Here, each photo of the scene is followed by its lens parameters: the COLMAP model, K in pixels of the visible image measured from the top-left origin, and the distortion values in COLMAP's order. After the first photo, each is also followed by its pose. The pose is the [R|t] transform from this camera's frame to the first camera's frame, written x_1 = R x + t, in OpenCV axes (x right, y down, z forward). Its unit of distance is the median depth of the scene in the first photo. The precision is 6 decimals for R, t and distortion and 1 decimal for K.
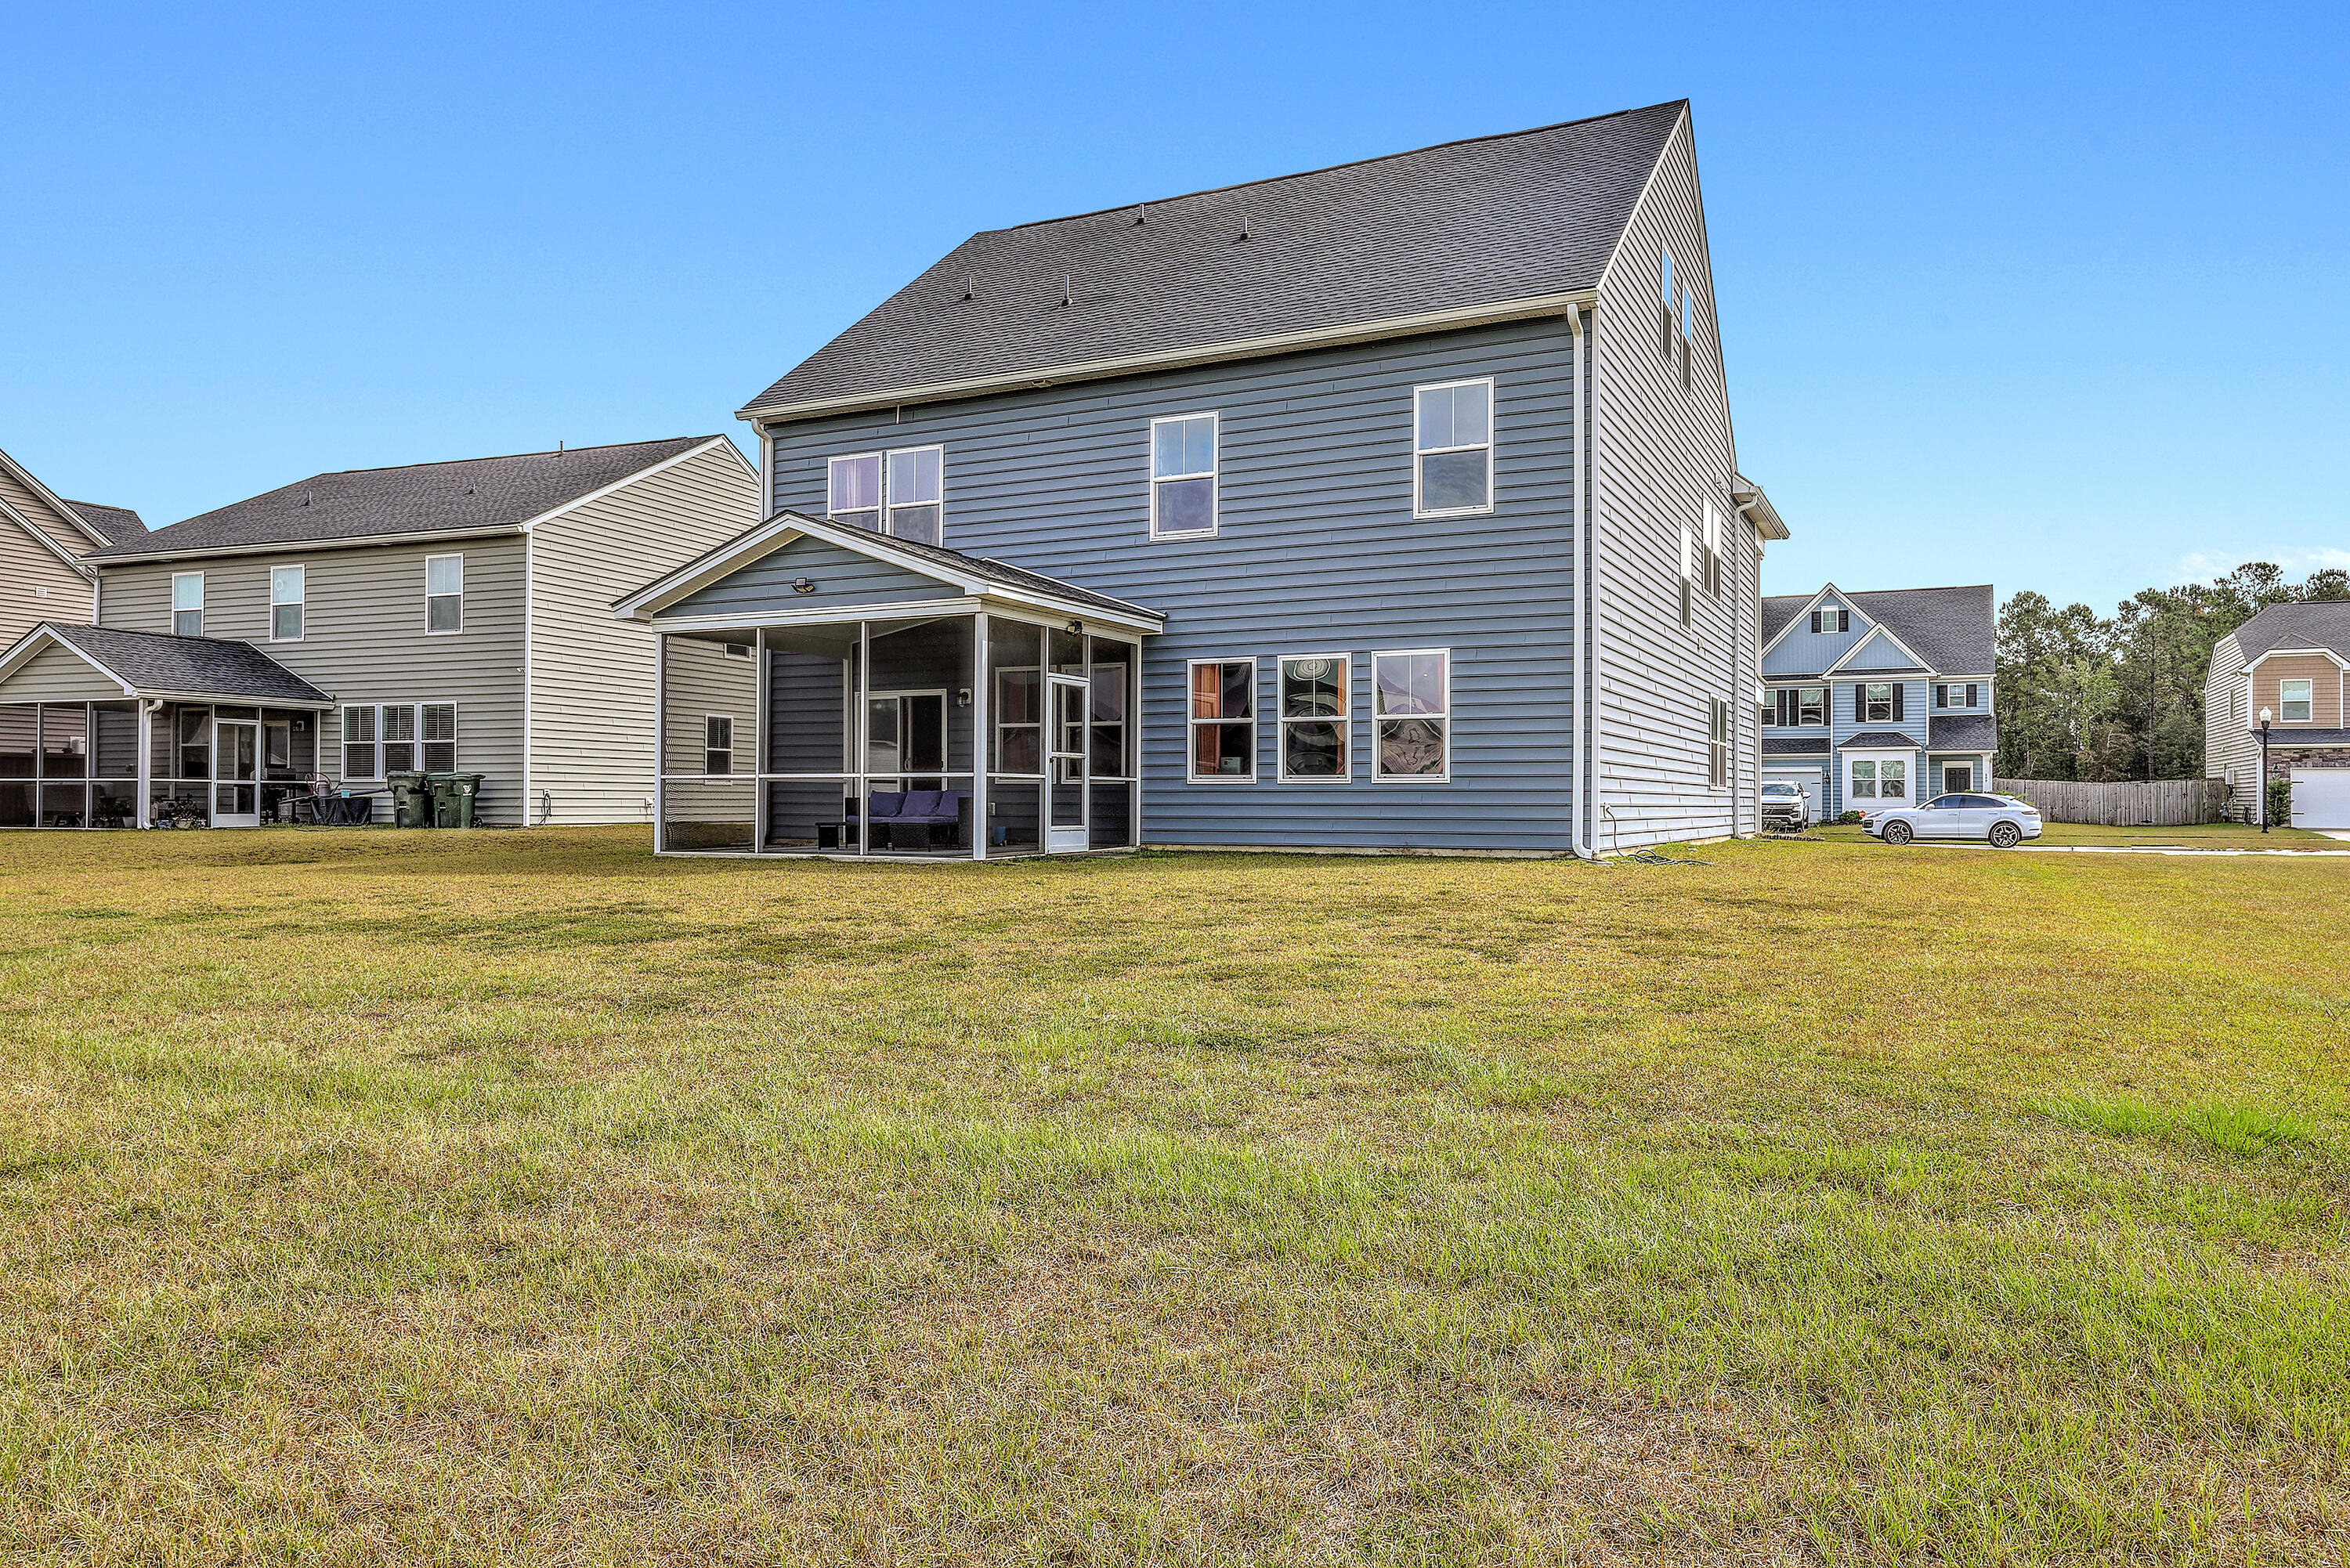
lens RADIAL K [[1569.2, 0, 1169.6], [0, 1569.2, 773.6], [0, 0, 1]] dist [0.000694, -0.006249]
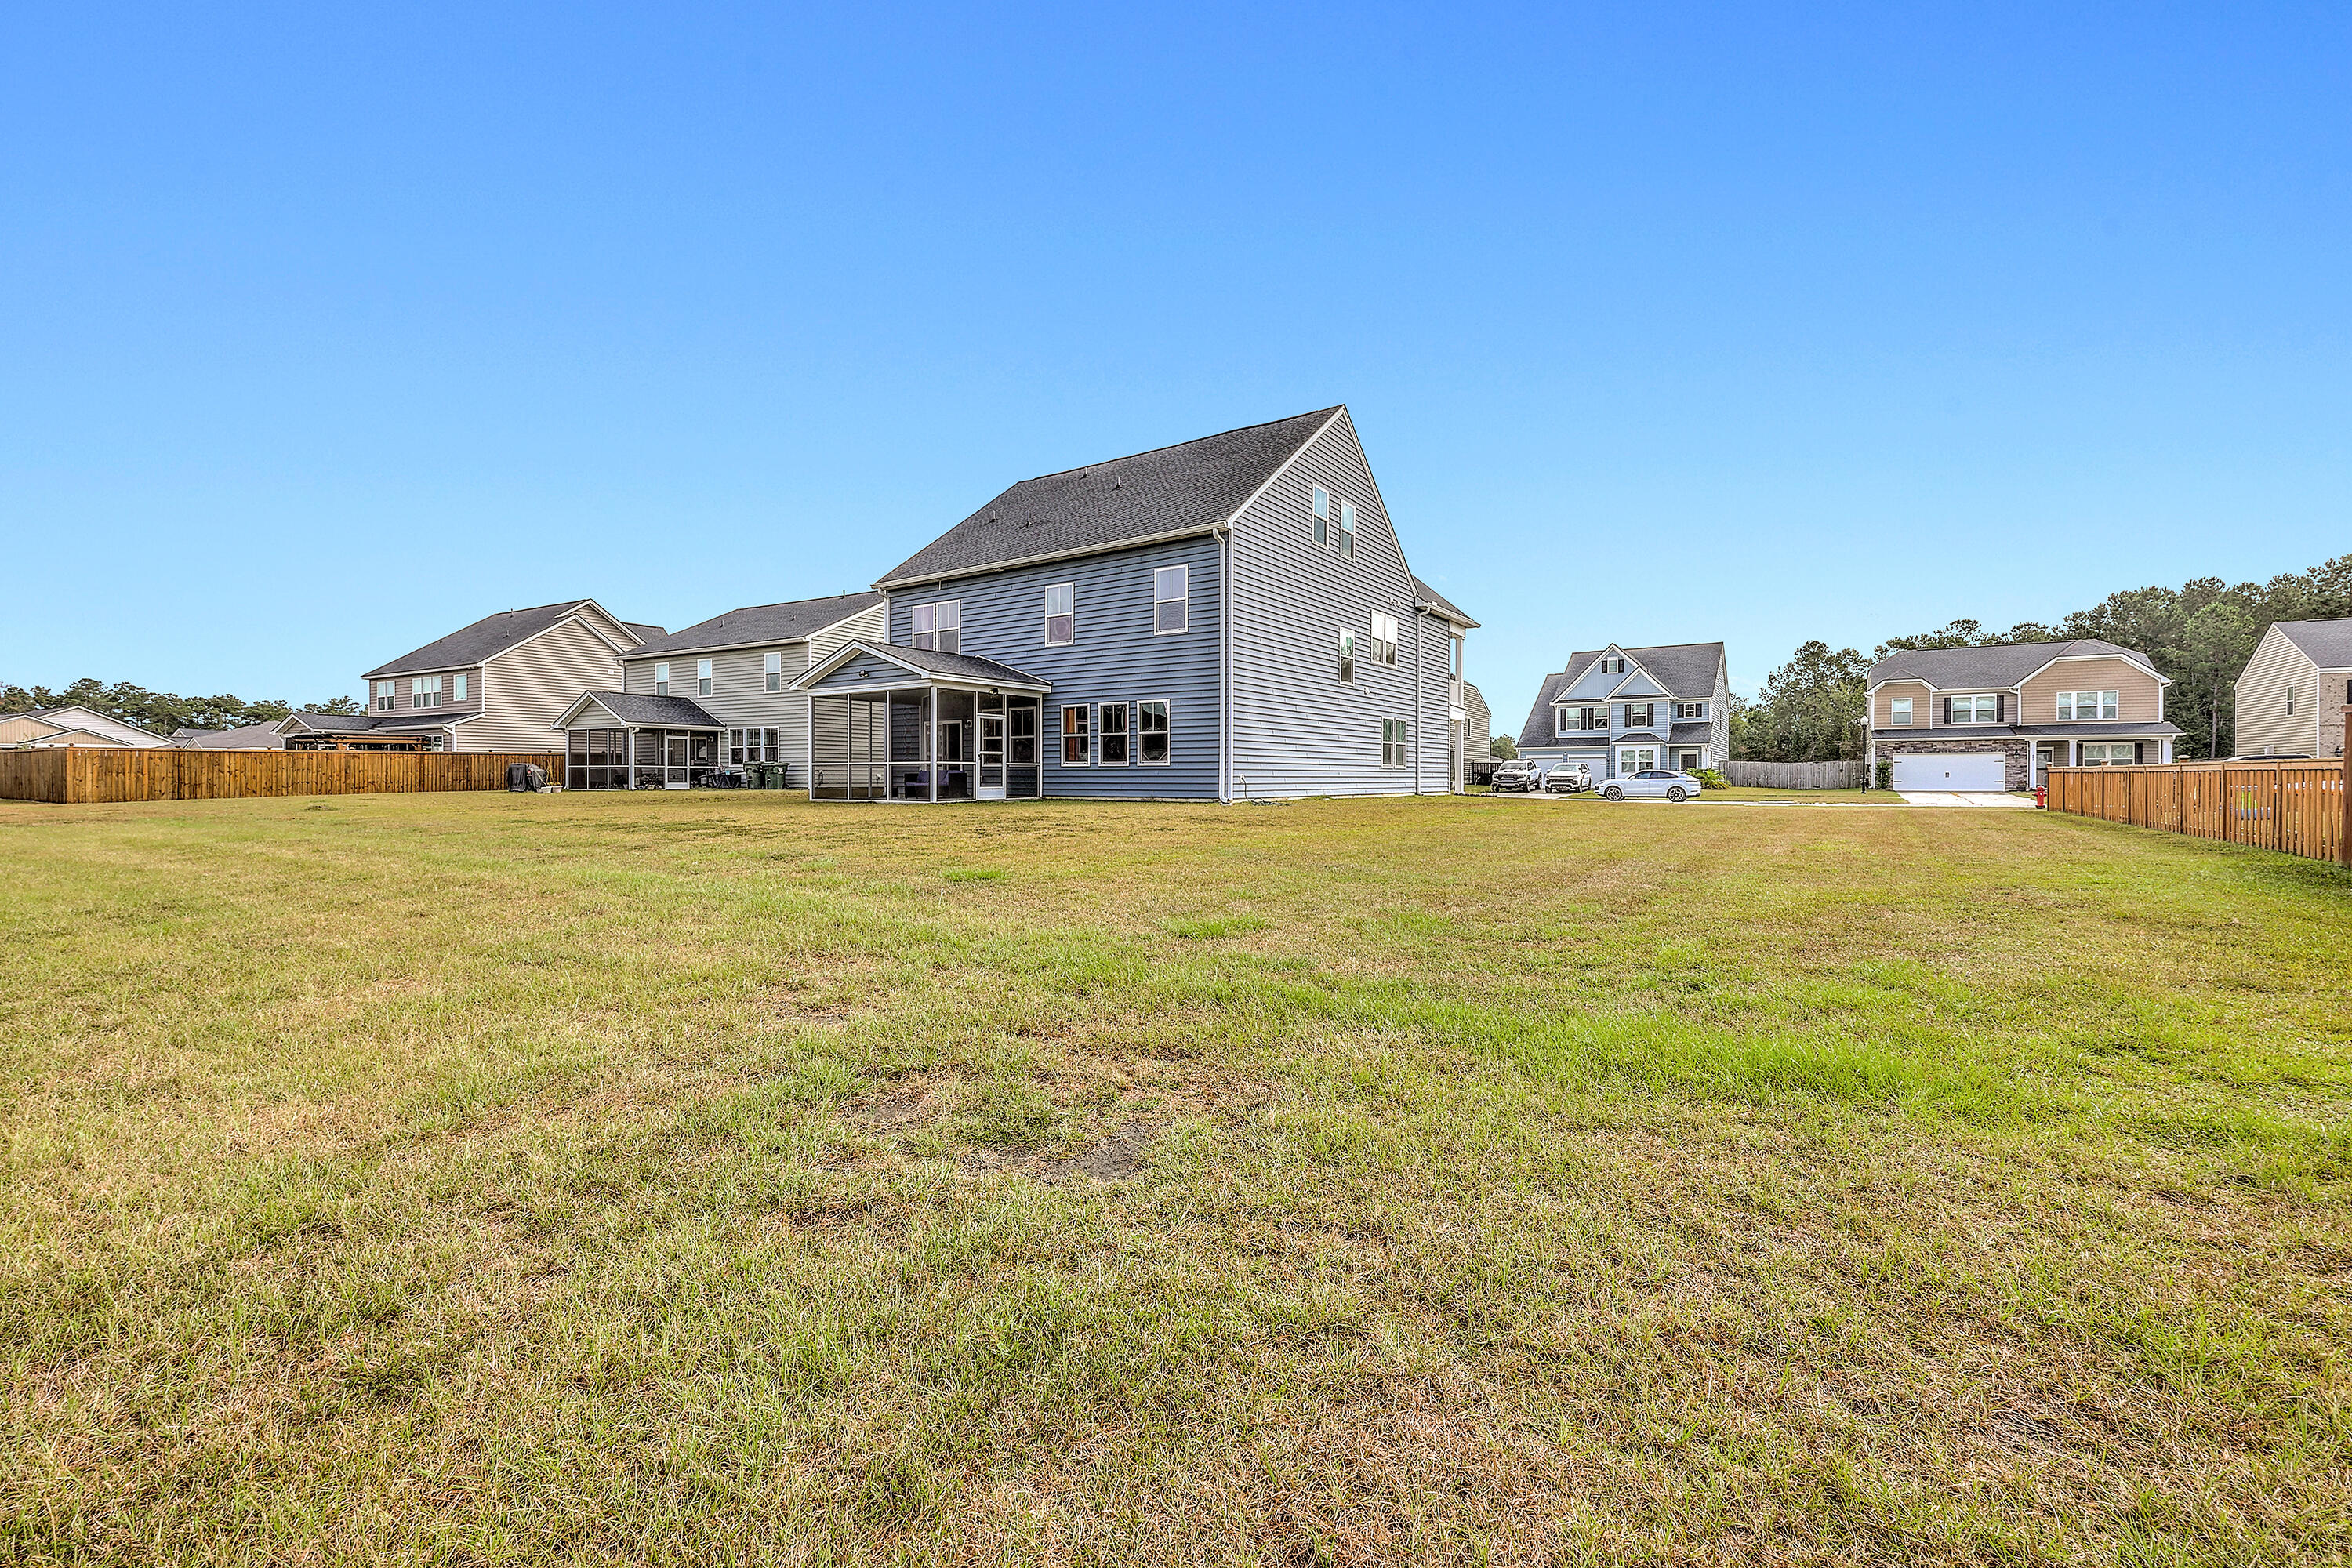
lens RADIAL K [[954.2, 0, 1180.3], [0, 954.2, 782.2], [0, 0, 1]] dist [-0.001402, 0.000055]
pose [[0.990493, -0.001453, -0.137559, 0.228086], [0.004701, 0.999718, 0.023287, -0.000670], [0.137486, -0.023712, 0.990220, -0.139111]]
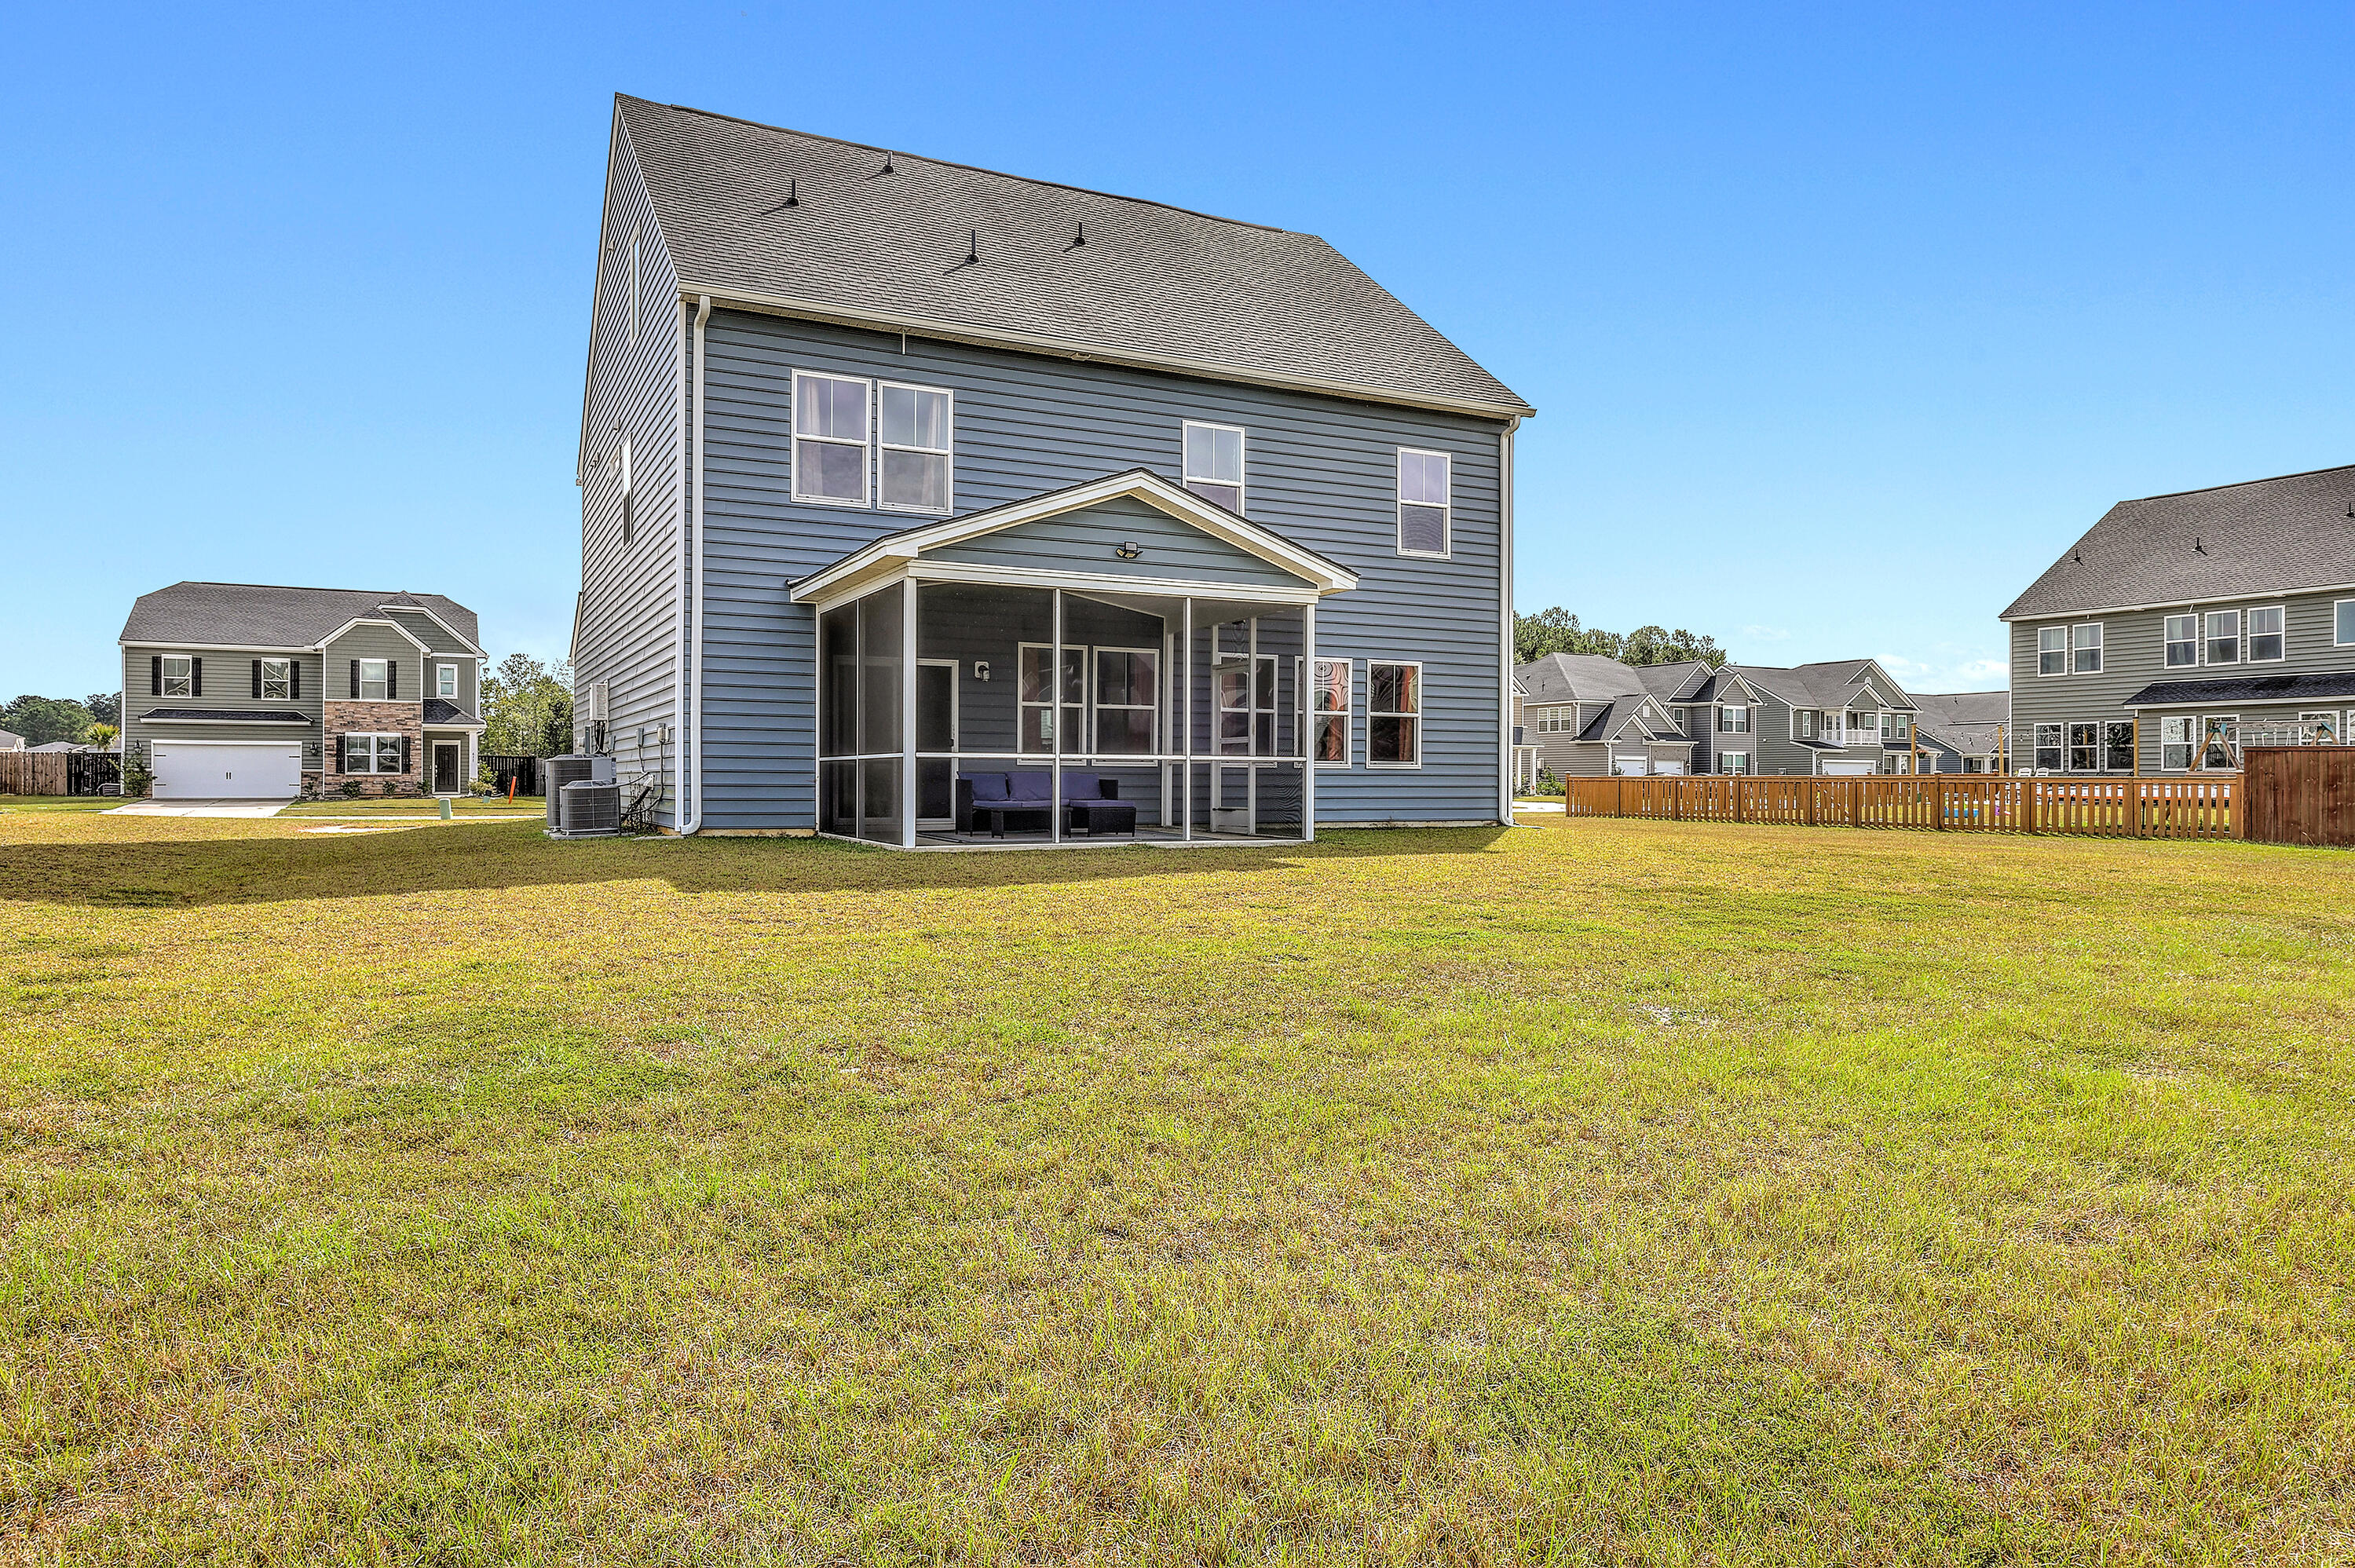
lens RADIAL K [[1466.2, 0, 1180.5], [0, 1466.2, 787.9], [0, 0, 1]] dist [0.011404, 0.000716]
pose [[0.587185, -0.005455, 0.809435, -0.563218], [-0.015282, 0.999724, 0.017823, 0.002101], [-0.809309, -0.022835, 0.586940, 0.290992]]
